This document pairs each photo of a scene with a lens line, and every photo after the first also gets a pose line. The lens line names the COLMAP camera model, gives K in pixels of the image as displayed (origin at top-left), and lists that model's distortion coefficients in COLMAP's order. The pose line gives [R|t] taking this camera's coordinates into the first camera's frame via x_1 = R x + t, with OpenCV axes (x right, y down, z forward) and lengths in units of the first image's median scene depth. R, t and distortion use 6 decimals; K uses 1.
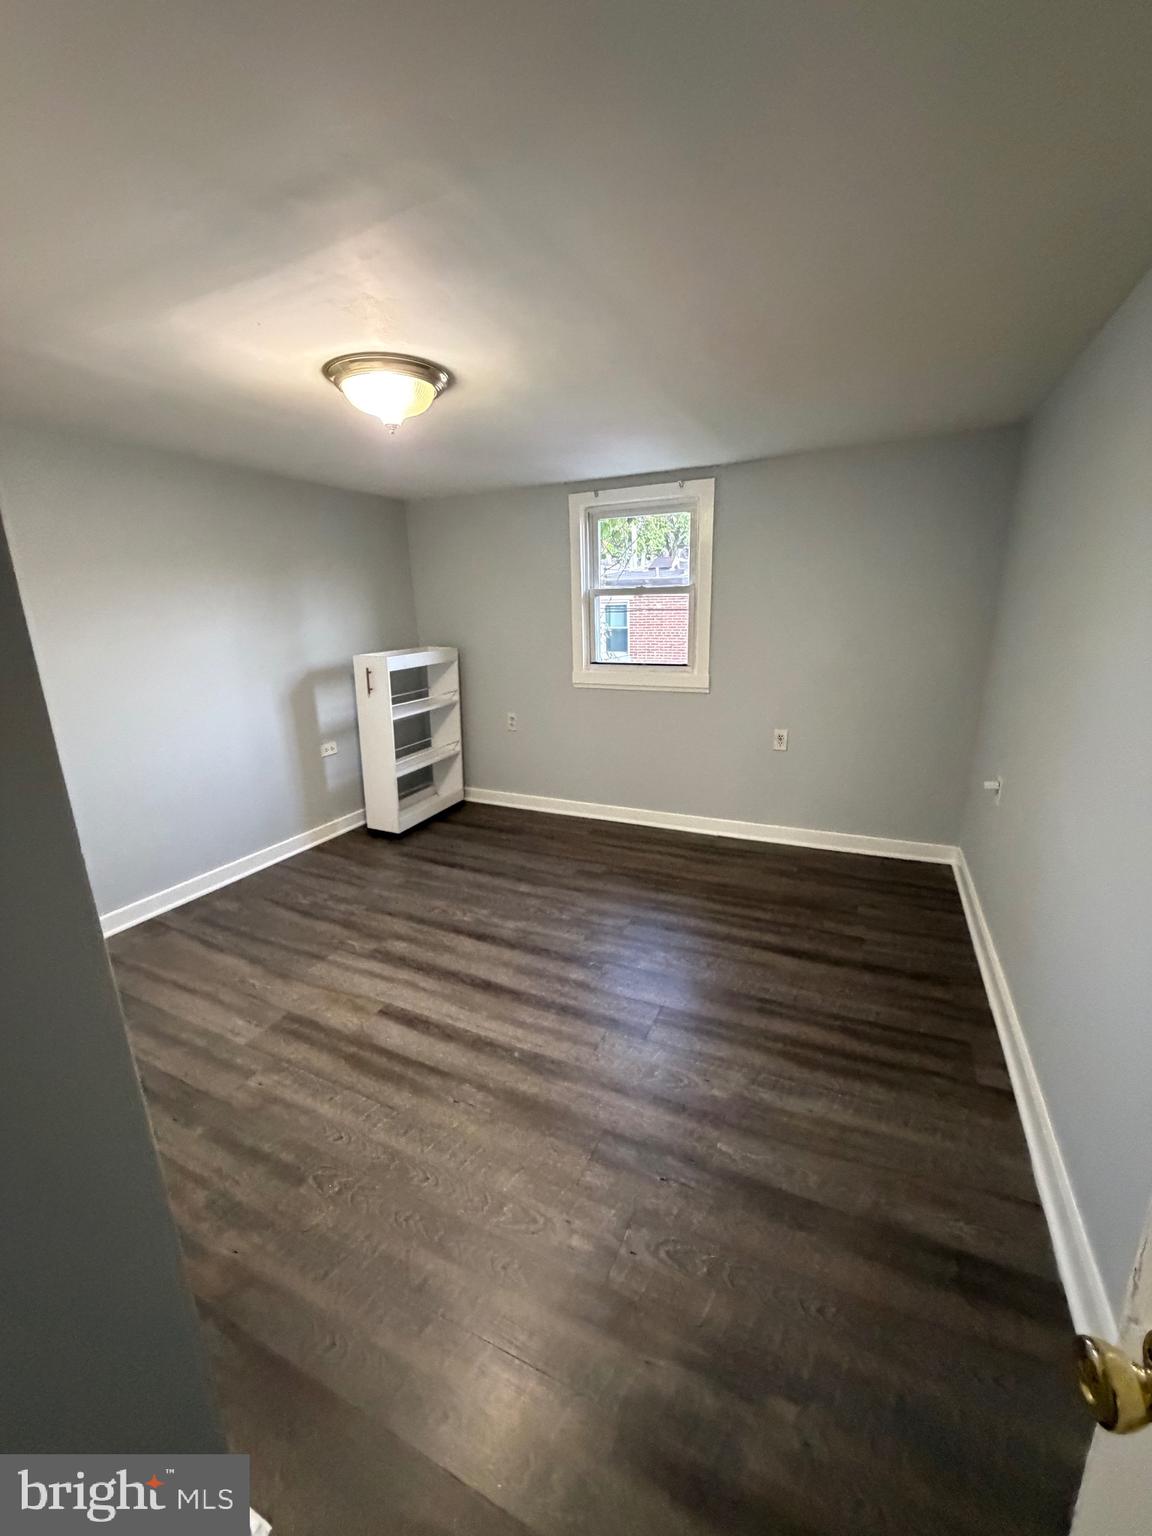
lens RADIAL K [[610.4, 0, 577.5], [0, 610.4, 758.2], [0, 0, 1]] dist [0.001679, -0.000079]
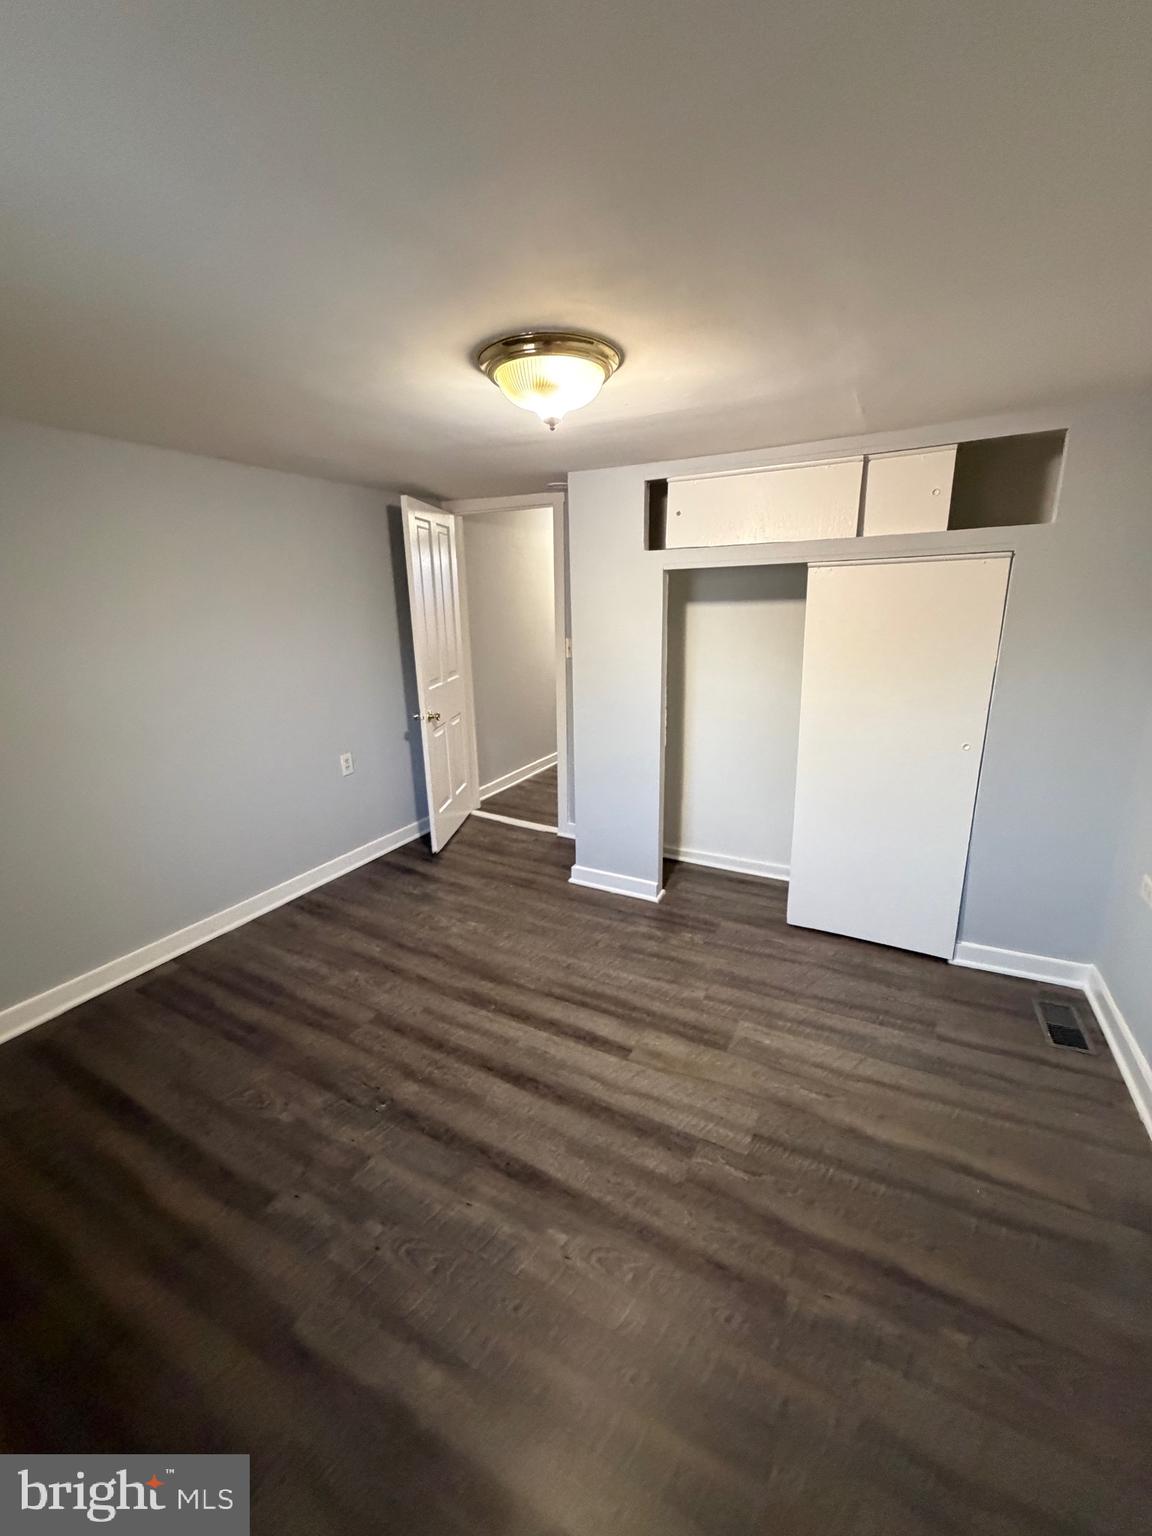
lens RADIAL K [[610.4, 0, 579.8], [0, 610.4, 766.0], [0, 0, 1]] dist [0.001679, -0.000079]
pose [[-0.998602, 0.031782, 0.042248, -0.298339], [0.048467, 0.869546, 0.491468, -0.441210], [-0.021117, 0.492828, -0.869870, 1.602254]]
